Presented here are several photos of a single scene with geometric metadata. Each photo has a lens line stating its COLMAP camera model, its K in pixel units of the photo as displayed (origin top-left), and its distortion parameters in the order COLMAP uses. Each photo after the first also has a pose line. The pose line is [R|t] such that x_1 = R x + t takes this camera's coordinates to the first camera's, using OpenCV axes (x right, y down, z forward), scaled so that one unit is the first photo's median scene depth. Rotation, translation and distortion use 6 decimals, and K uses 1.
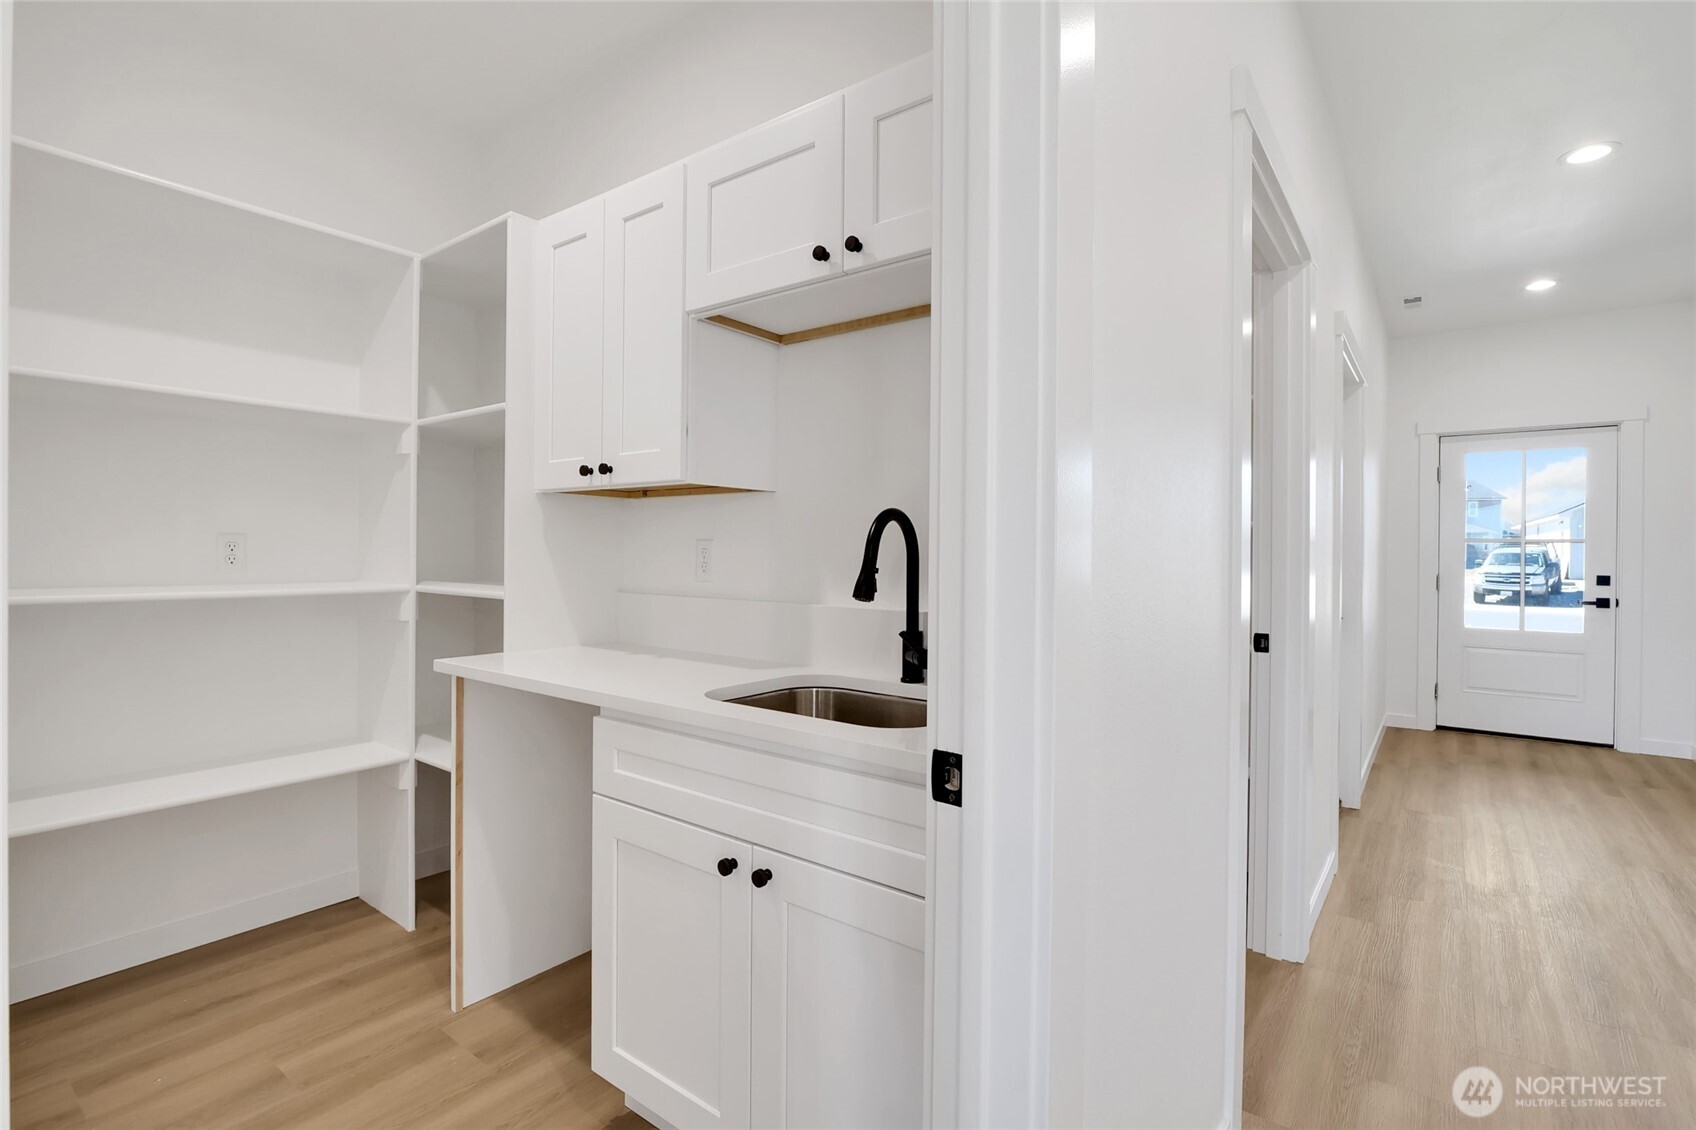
lens RADIAL K [[791.2, 0, 841.6], [0, 791.2, 550.2], [0, 0, 1]] dist [-0.014455, -0.000725]
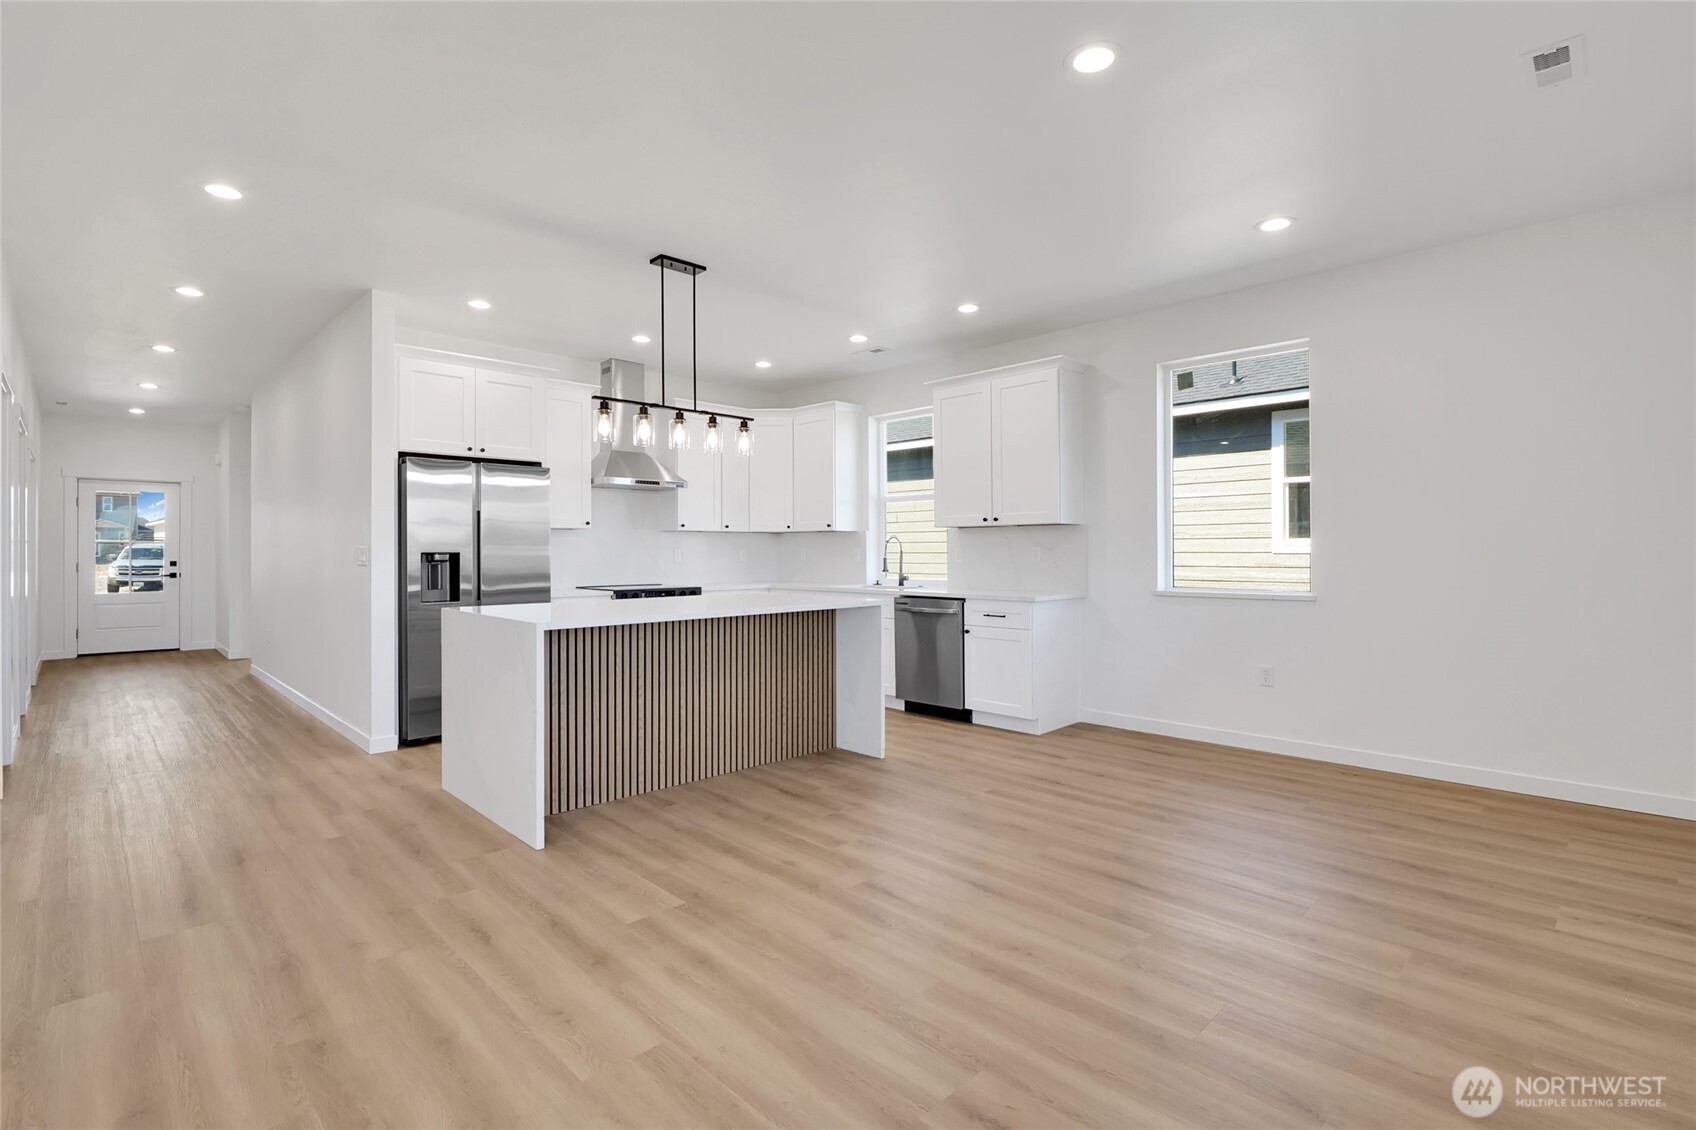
lens RADIAL K [[791.2, 0, 841.6], [0, 791.2, 550.2], [0, 0, 1]] dist [-0.014455, -0.000725]
pose [[0.138919, -0.007580, 0.990275, -0.920376], [0.000725, 0.999971, 0.007553, -0.009710], [-0.990304, -0.000332, 0.138920, -1.176679]]
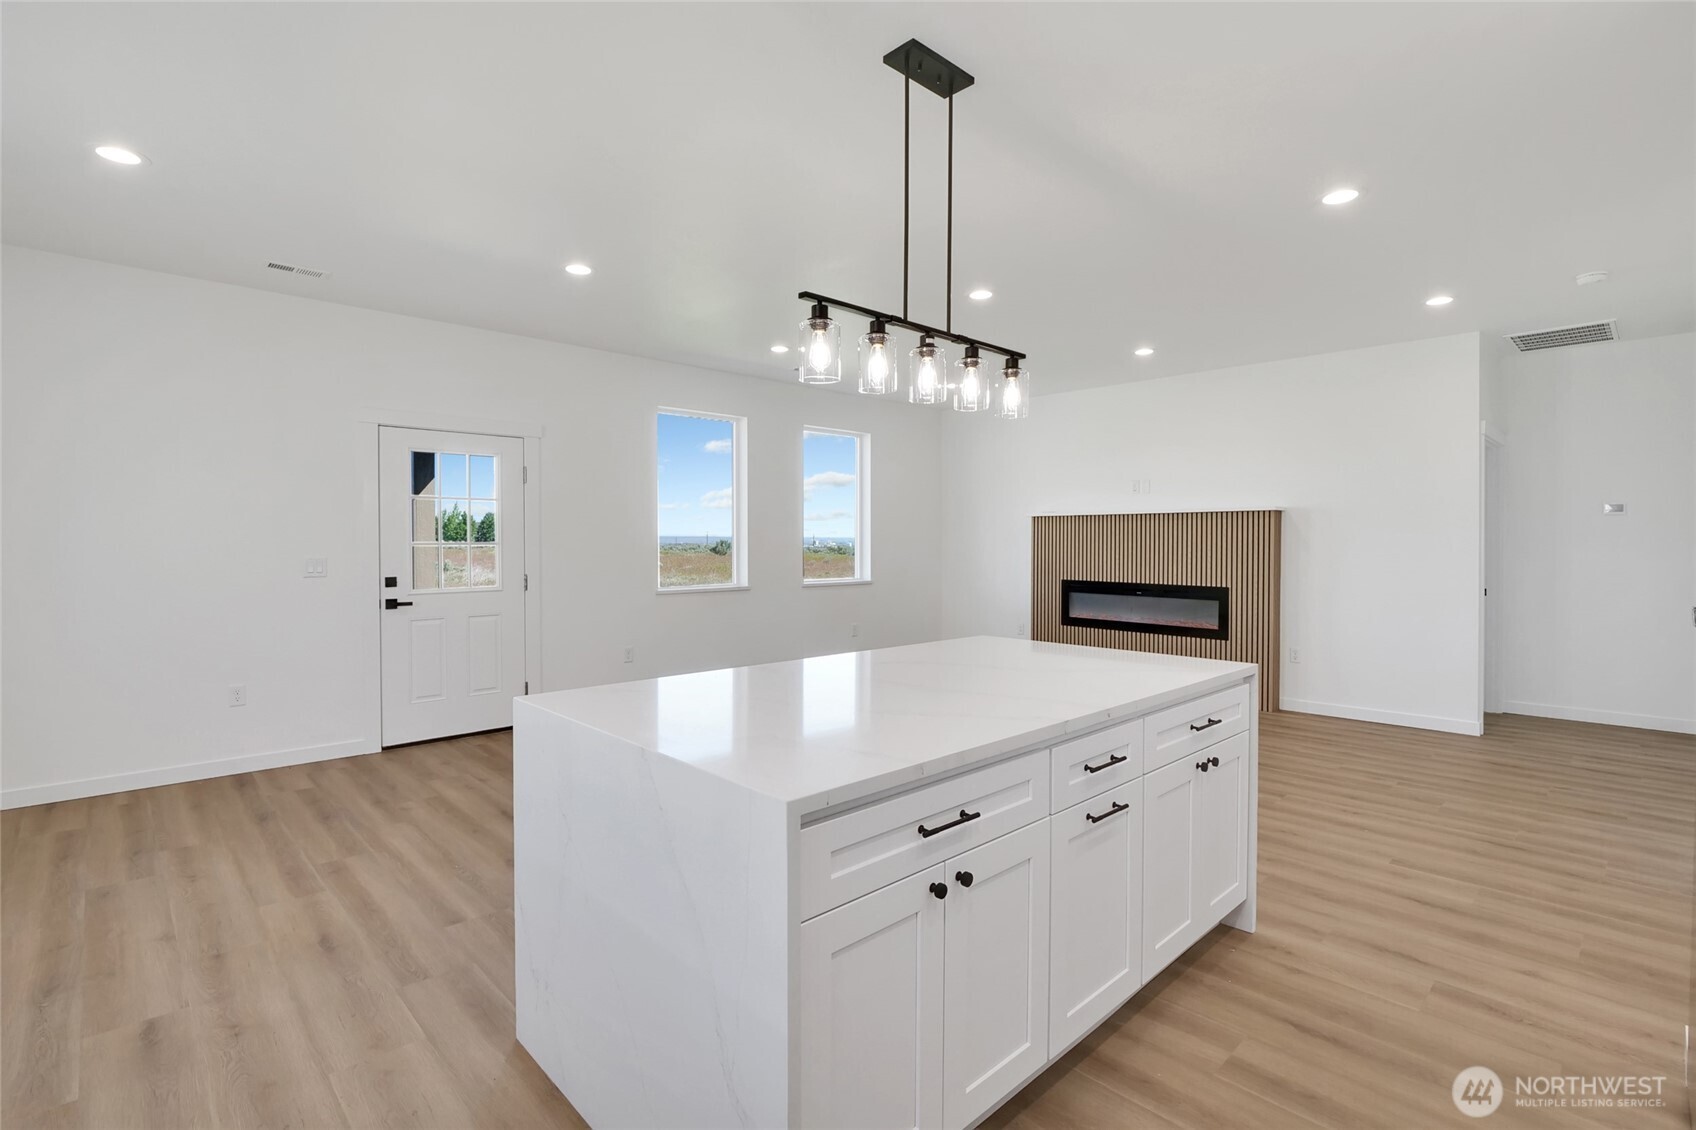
lens RADIAL K [[791.2, 0, 841.6], [0, 791.2, 550.2], [0, 0, 1]] dist [-0.014455, -0.000725]
pose [[-0.156510, 0.002732, -0.987673, 0.804913], [-0.000491, 0.999996, 0.002844, -0.028558], [0.987676, 0.000930, -0.156508, -0.757944]]
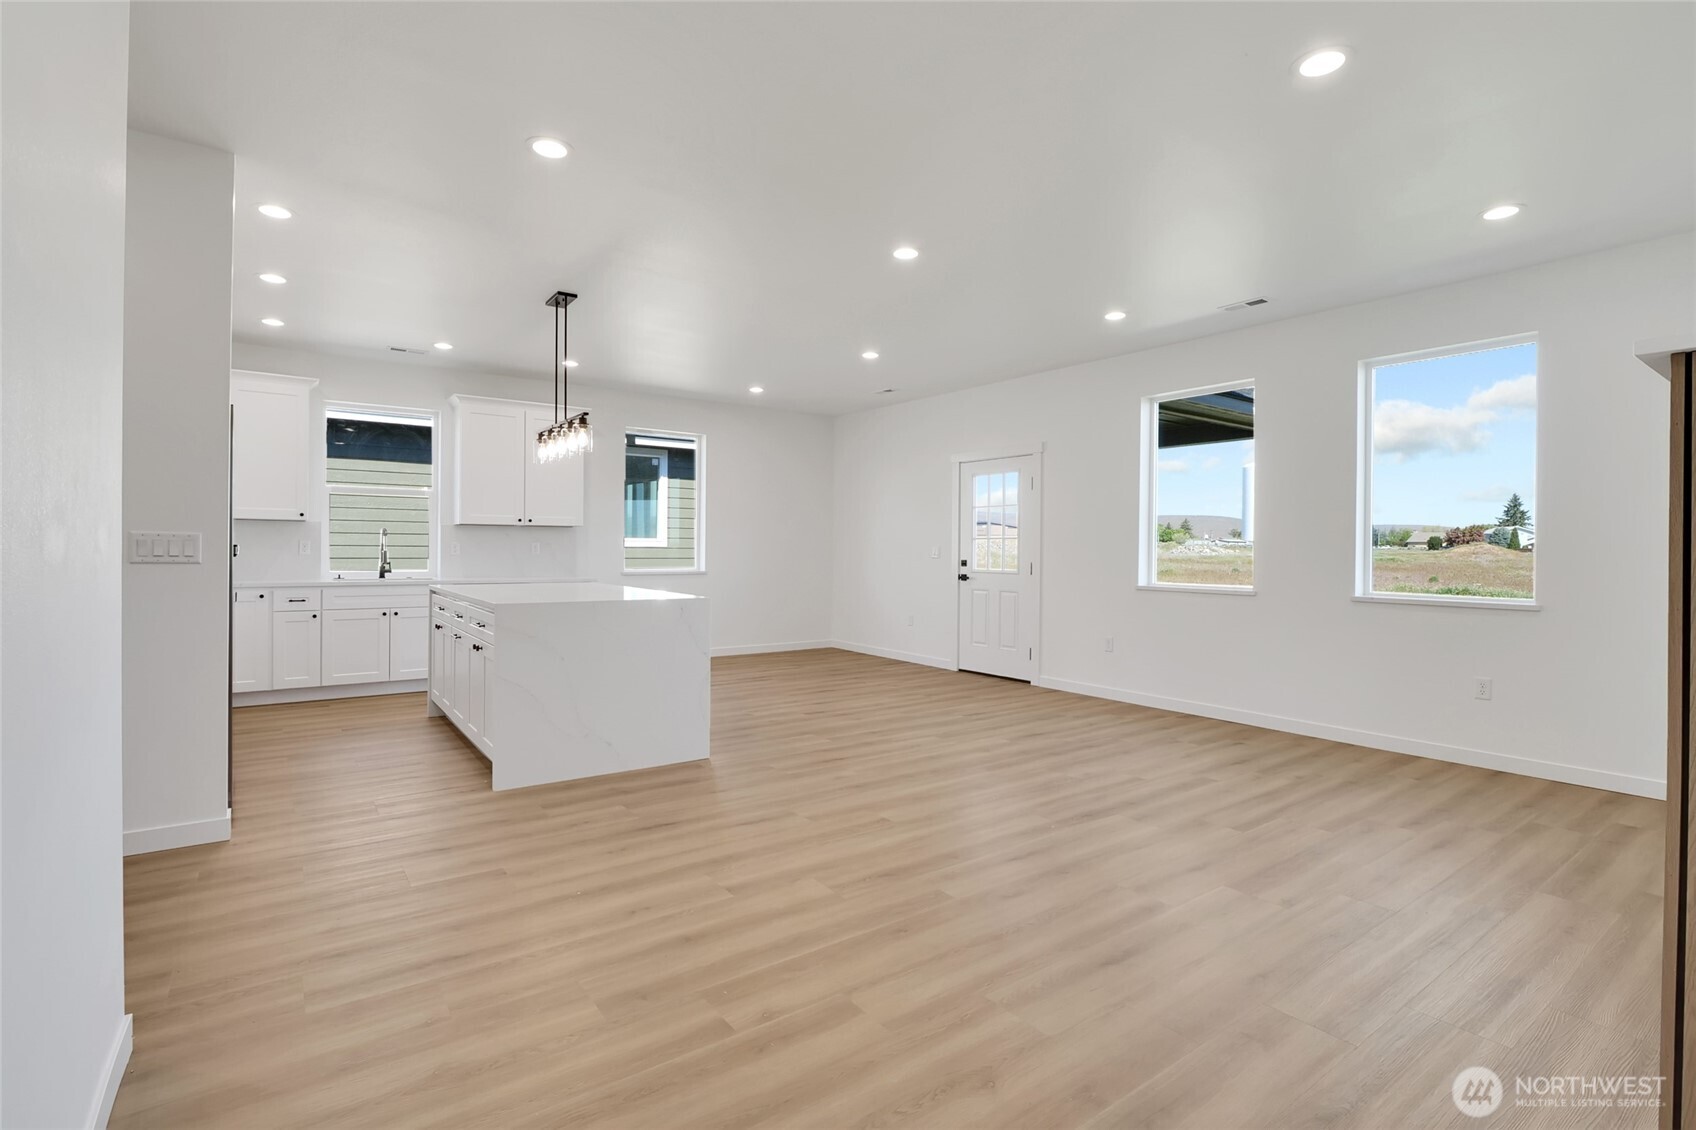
lens RADIAL K [[791.2, 0, 841.6], [0, 791.2, 550.2], [0, 0, 1]] dist [-0.014455, -0.000725]
pose [[-0.958696, -0.018799, 0.283812, -0.660907], [-0.018791, 0.999820, 0.002751, -0.004398], [-0.283812, -0.002696, -0.958876, 0.342399]]
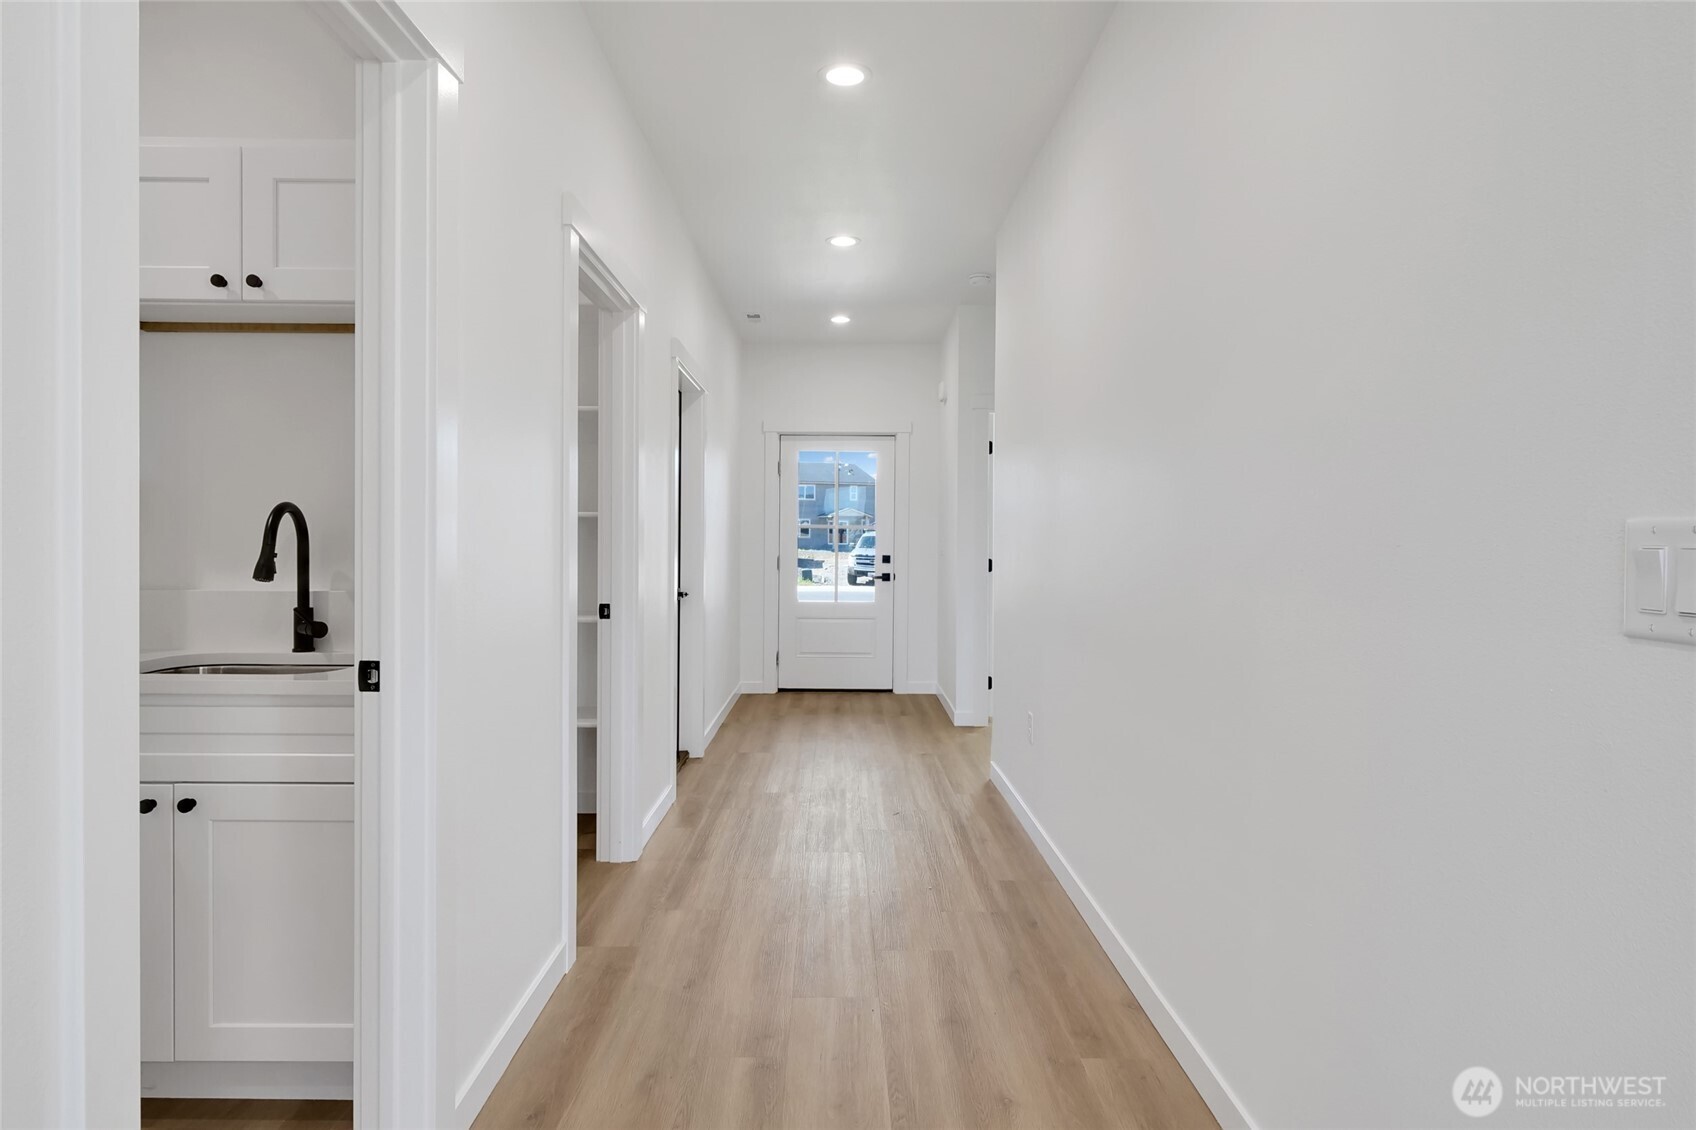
lens RADIAL K [[1000.3, 0, 847.6], [0, 1000.3, 551.2], [0, 0, 1]] dist [-0.004243, -0.000354]
pose [[0.785732, -0.010722, 0.618474, -0.086260], [-0.000336, 0.999842, 0.017760, -0.003078], [-0.618567, -0.014162, 0.785604, -0.293740]]
